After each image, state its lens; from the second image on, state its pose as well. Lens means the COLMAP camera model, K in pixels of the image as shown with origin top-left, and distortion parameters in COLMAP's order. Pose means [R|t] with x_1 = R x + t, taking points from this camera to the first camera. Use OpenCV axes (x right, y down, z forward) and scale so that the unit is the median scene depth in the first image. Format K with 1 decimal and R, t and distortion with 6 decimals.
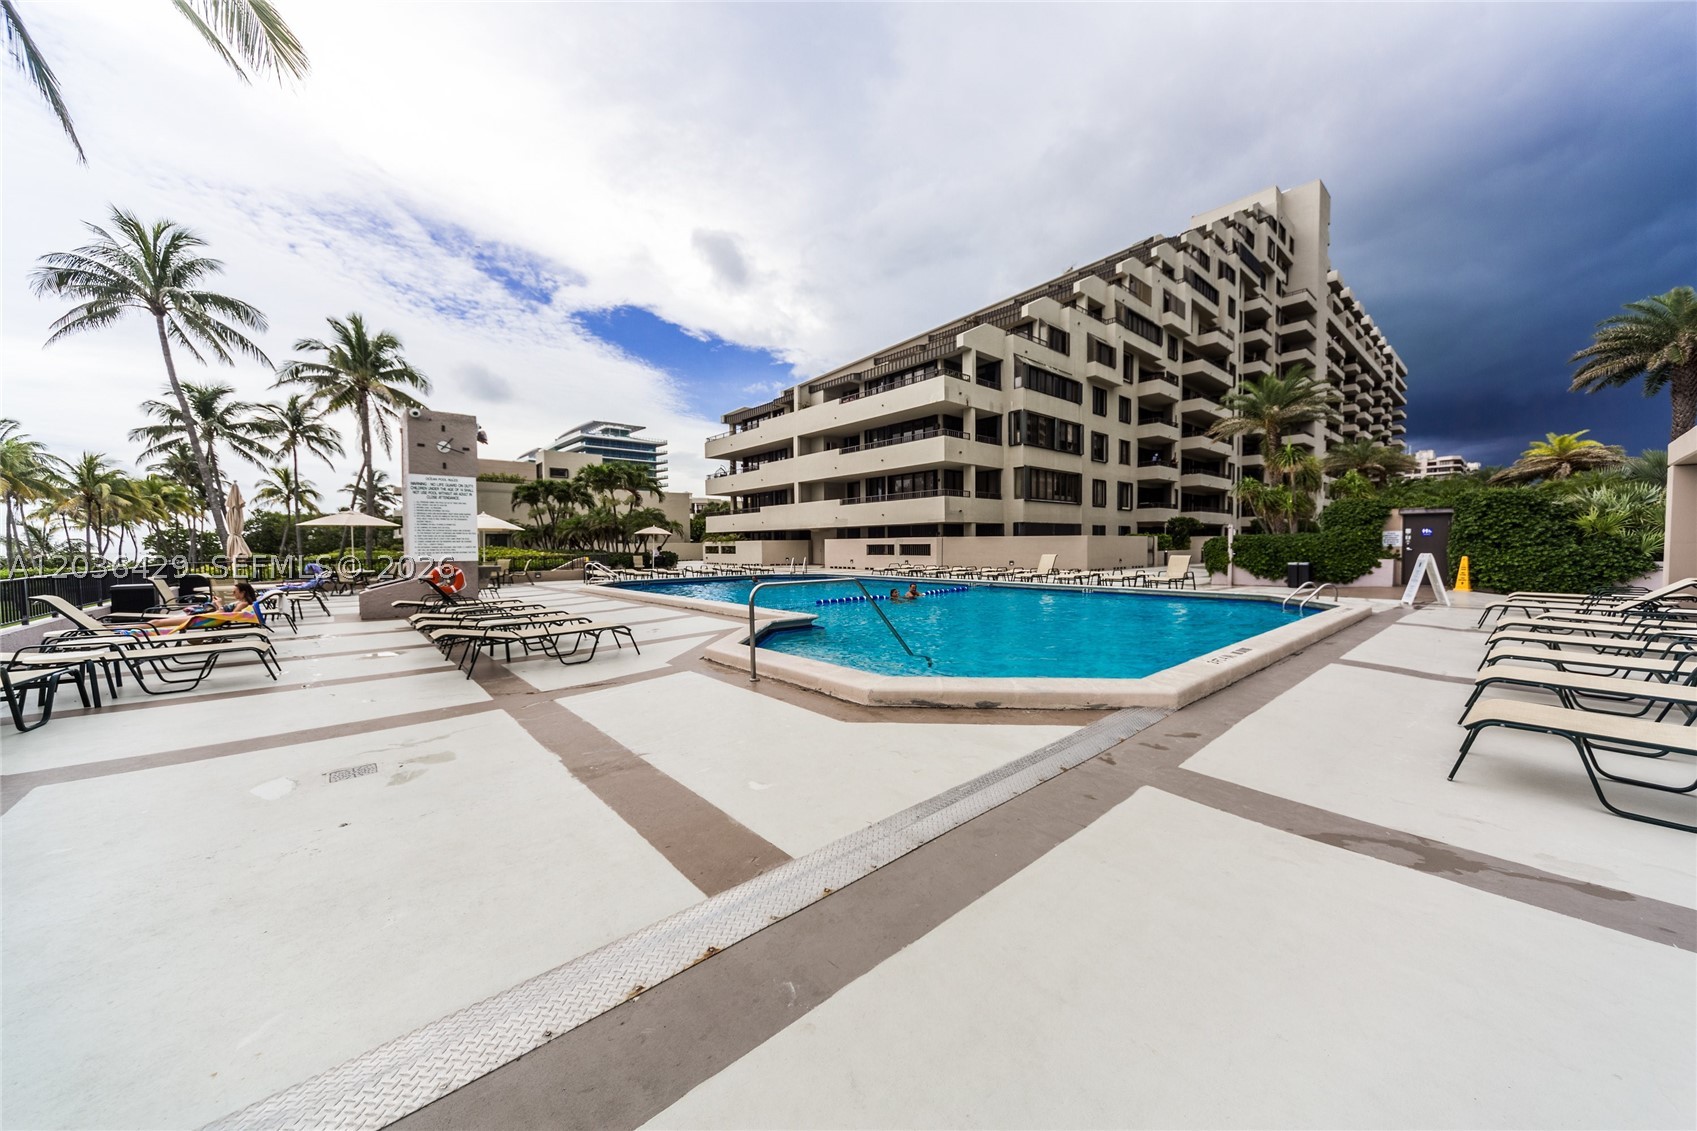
lens RADIAL K [[591.3, 0, 849.7], [0, 591.3, 564.0], [0, 0, 1]] dist [0.008131, 0.000187]
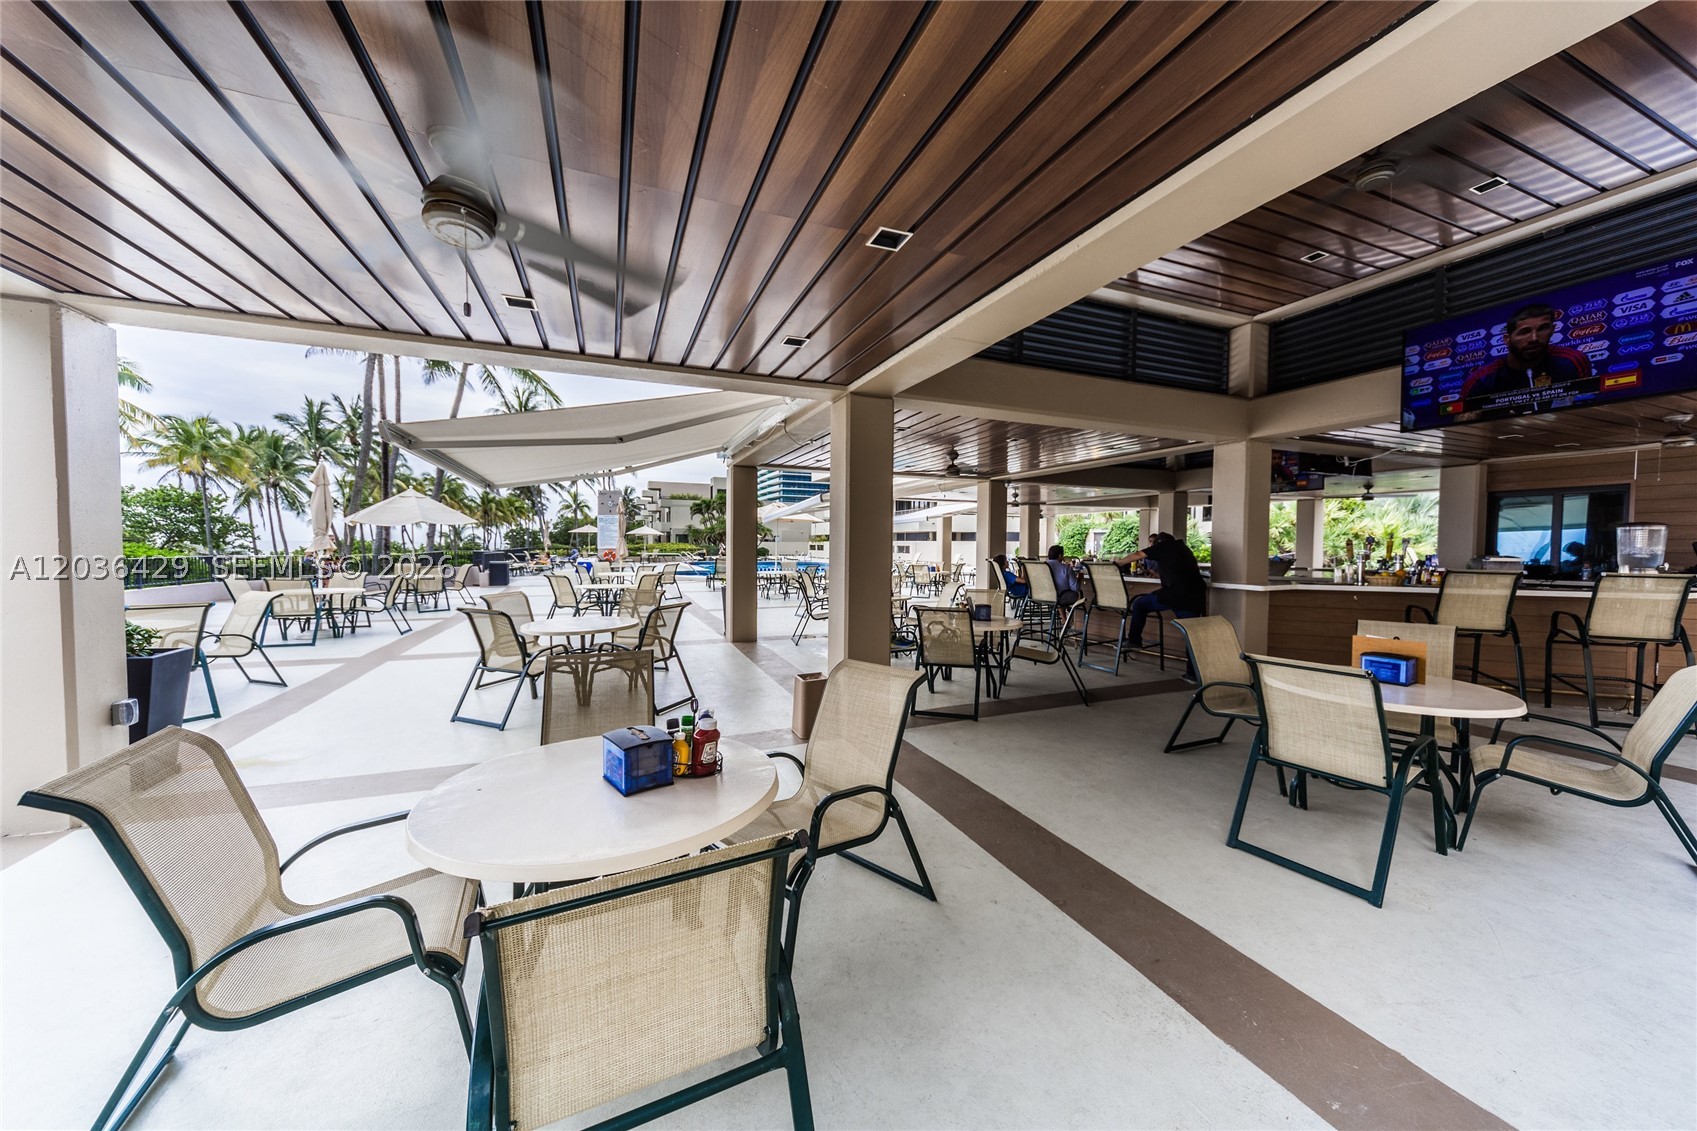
lens RADIAL K [[591.3, 0, 853.4], [0, 591.3, 562.5], [0, 0, 1]] dist [0.008131, 0.000187]
pose [[0.946865, 0.027087, -0.320490, 0.313949], [-0.028142, 0.999603, 0.001339, 0.007211], [0.320399, 0.007752, 0.947251, -0.299886]]
